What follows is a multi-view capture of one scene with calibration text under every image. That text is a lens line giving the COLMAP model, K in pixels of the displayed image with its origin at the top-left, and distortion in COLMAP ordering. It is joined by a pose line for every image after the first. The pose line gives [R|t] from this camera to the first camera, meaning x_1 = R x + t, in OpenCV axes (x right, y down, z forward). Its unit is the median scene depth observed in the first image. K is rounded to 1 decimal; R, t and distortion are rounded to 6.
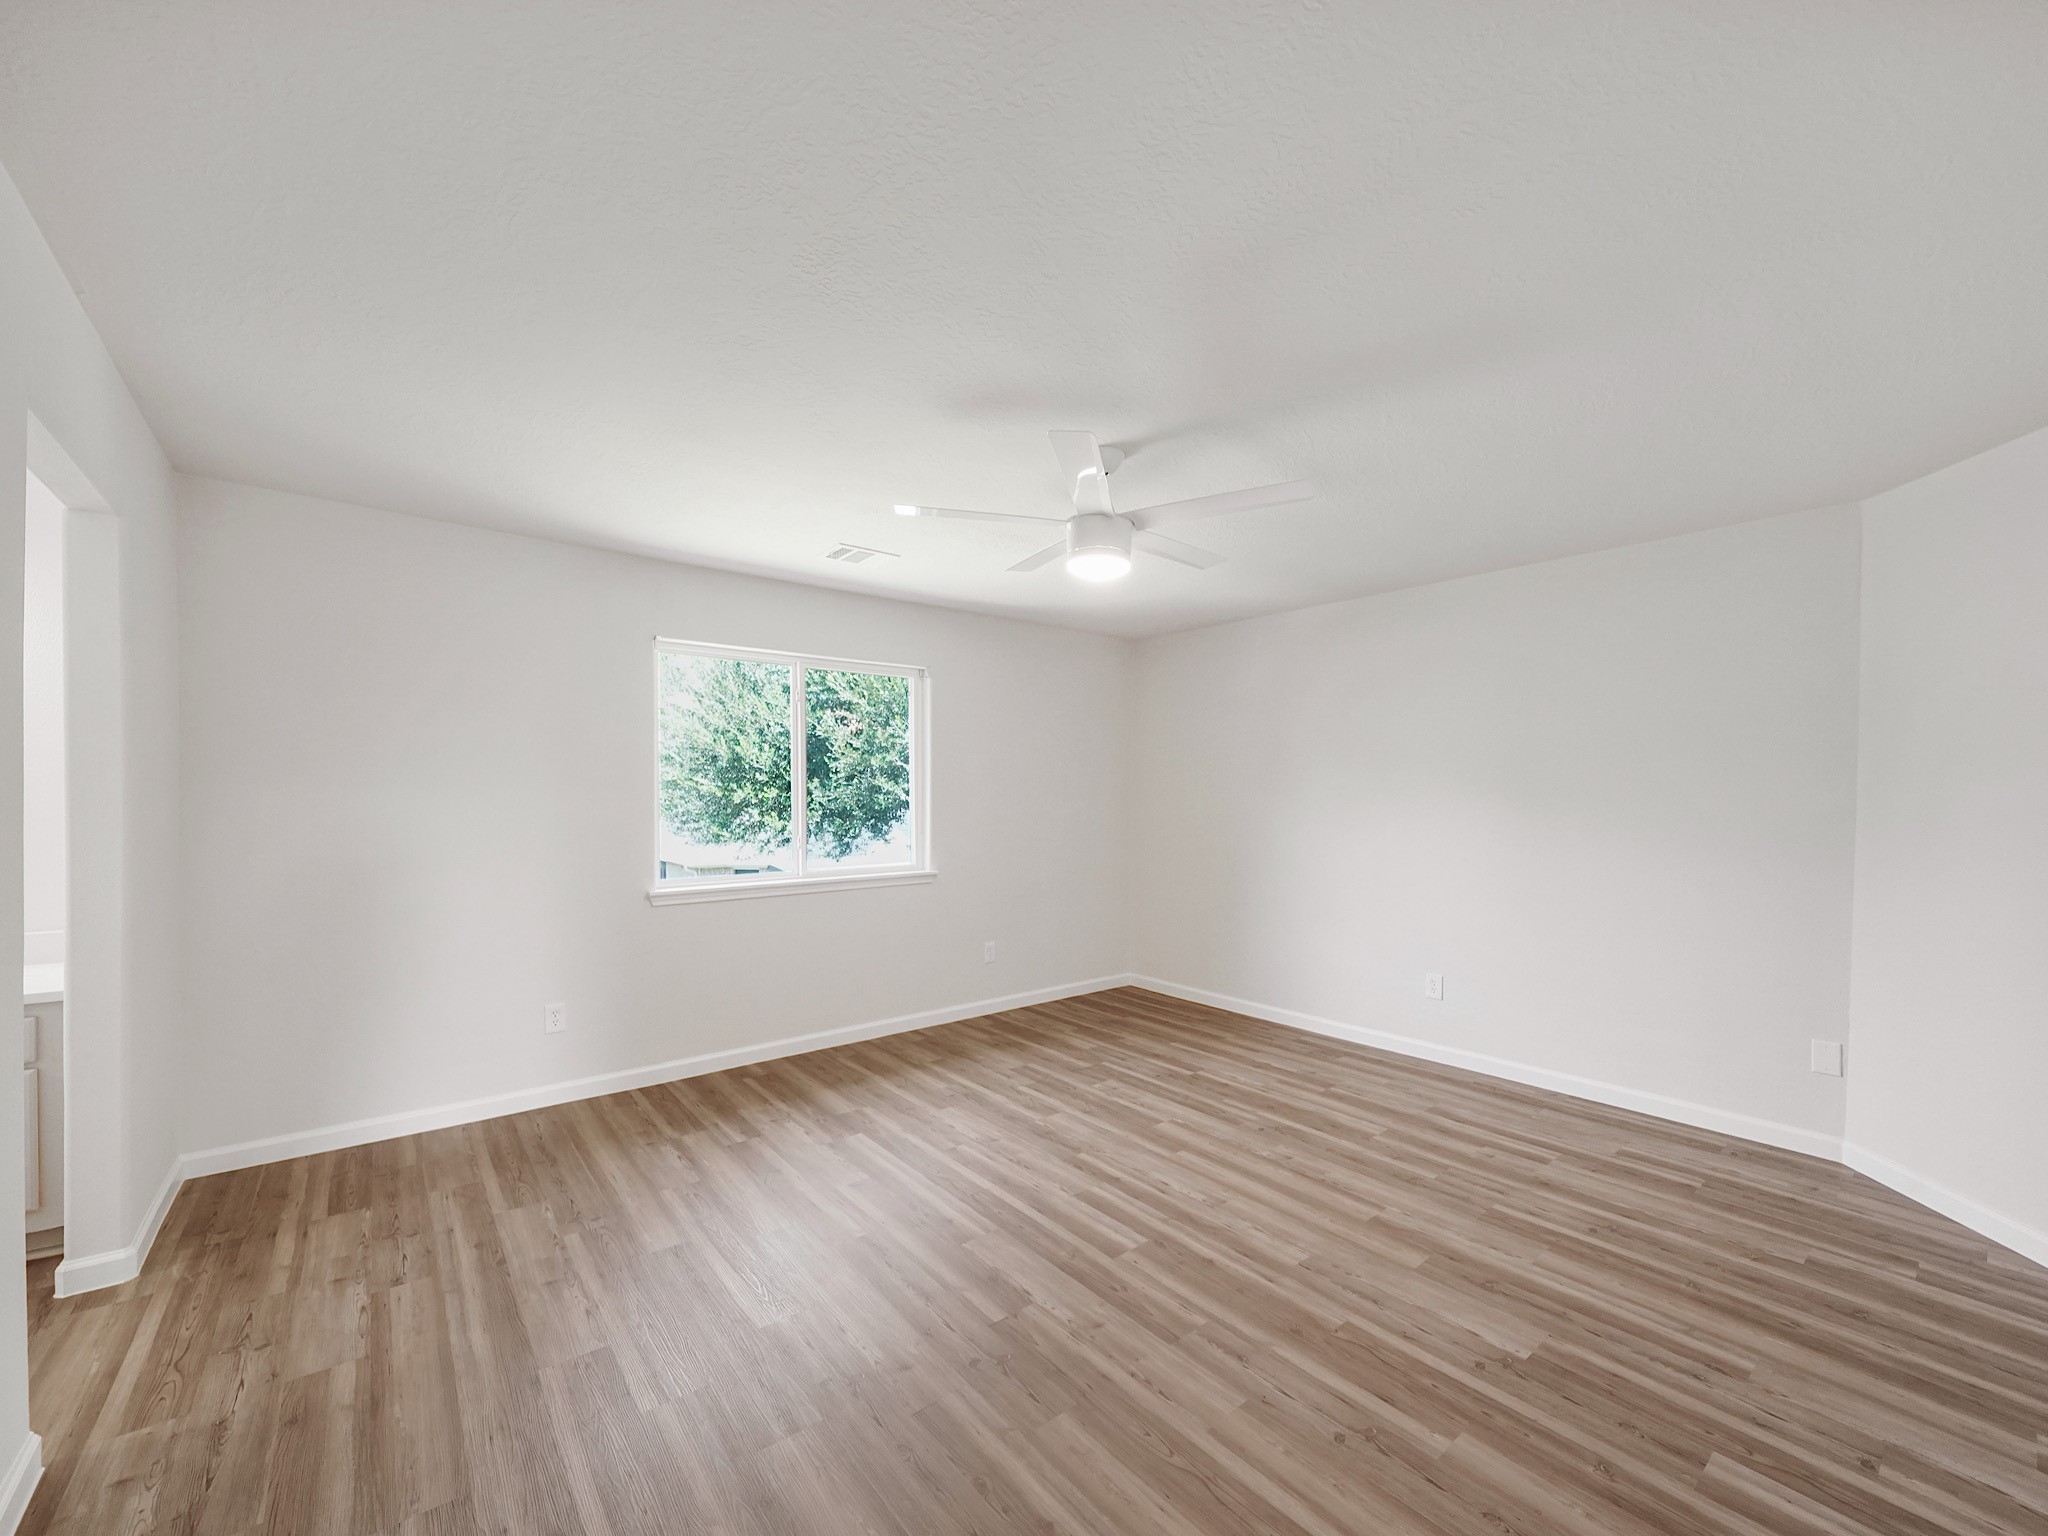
lens RADIAL K [[796.3, 0, 1021.8], [0, 796.3, 787.2], [0, 0, 1]] dist [-0.002559, -0.000549]
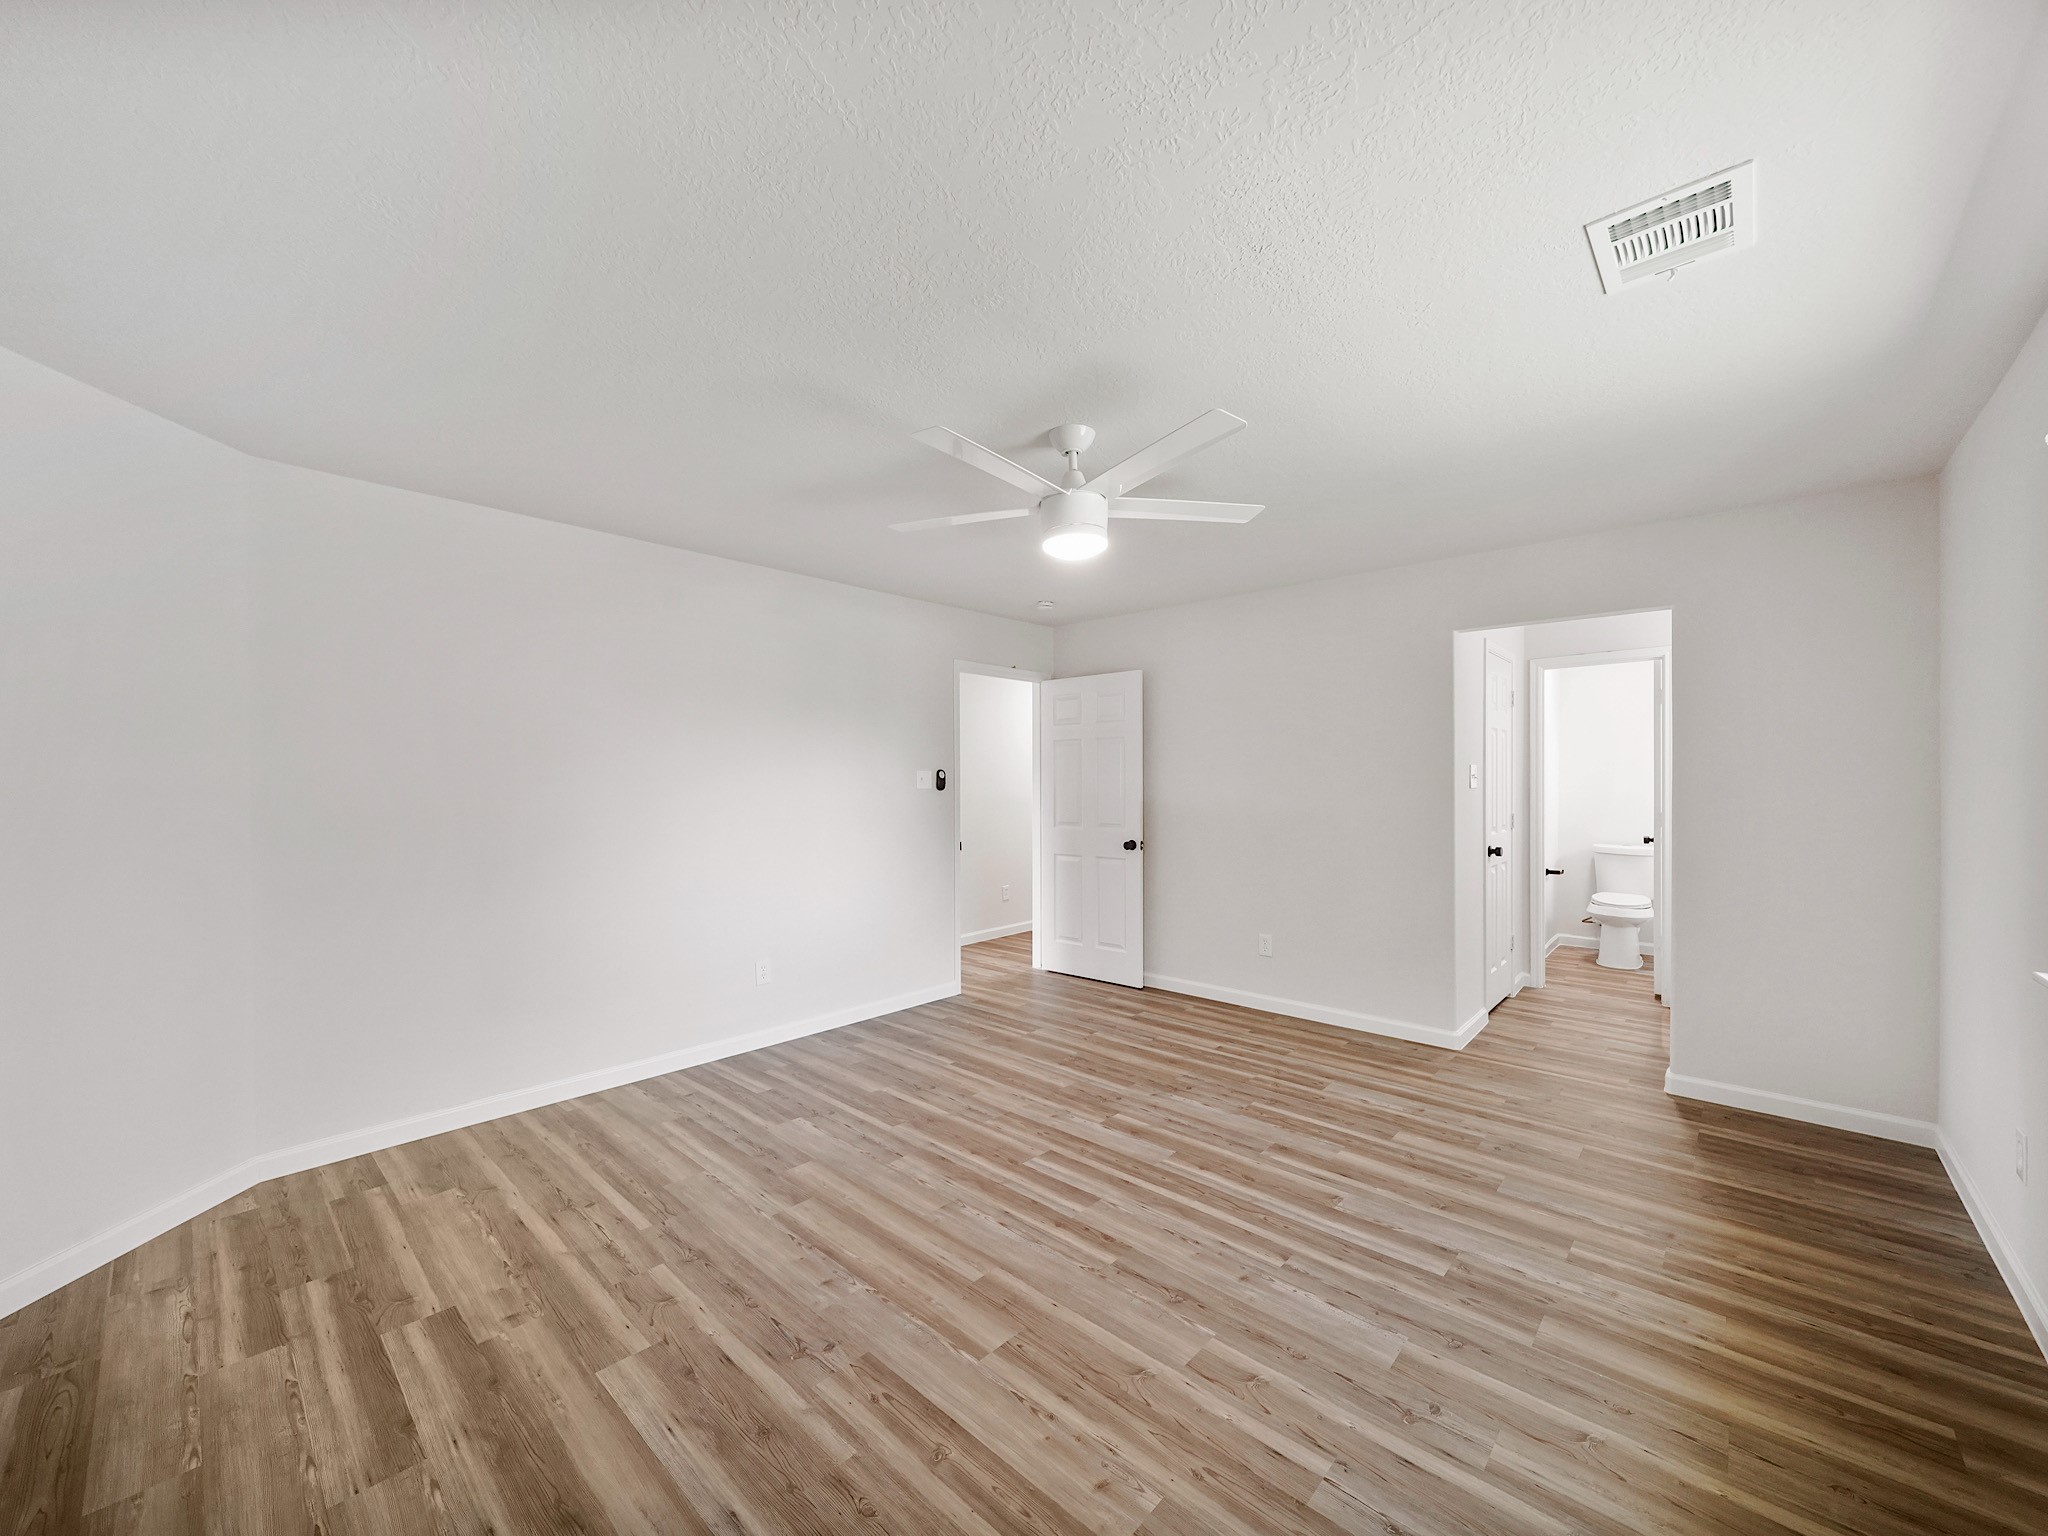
lens RADIAL K [[796.3, 0, 1021.8], [0, 796.3, 787.2], [0, 0, 1]] dist [-0.002559, -0.000549]
pose [[-0.987898, -0.001980, -0.155094, 0.305386], [0.001272, 0.999782, -0.020861, 0.041680], [0.155102, -0.020806, -0.987679, 1.930916]]
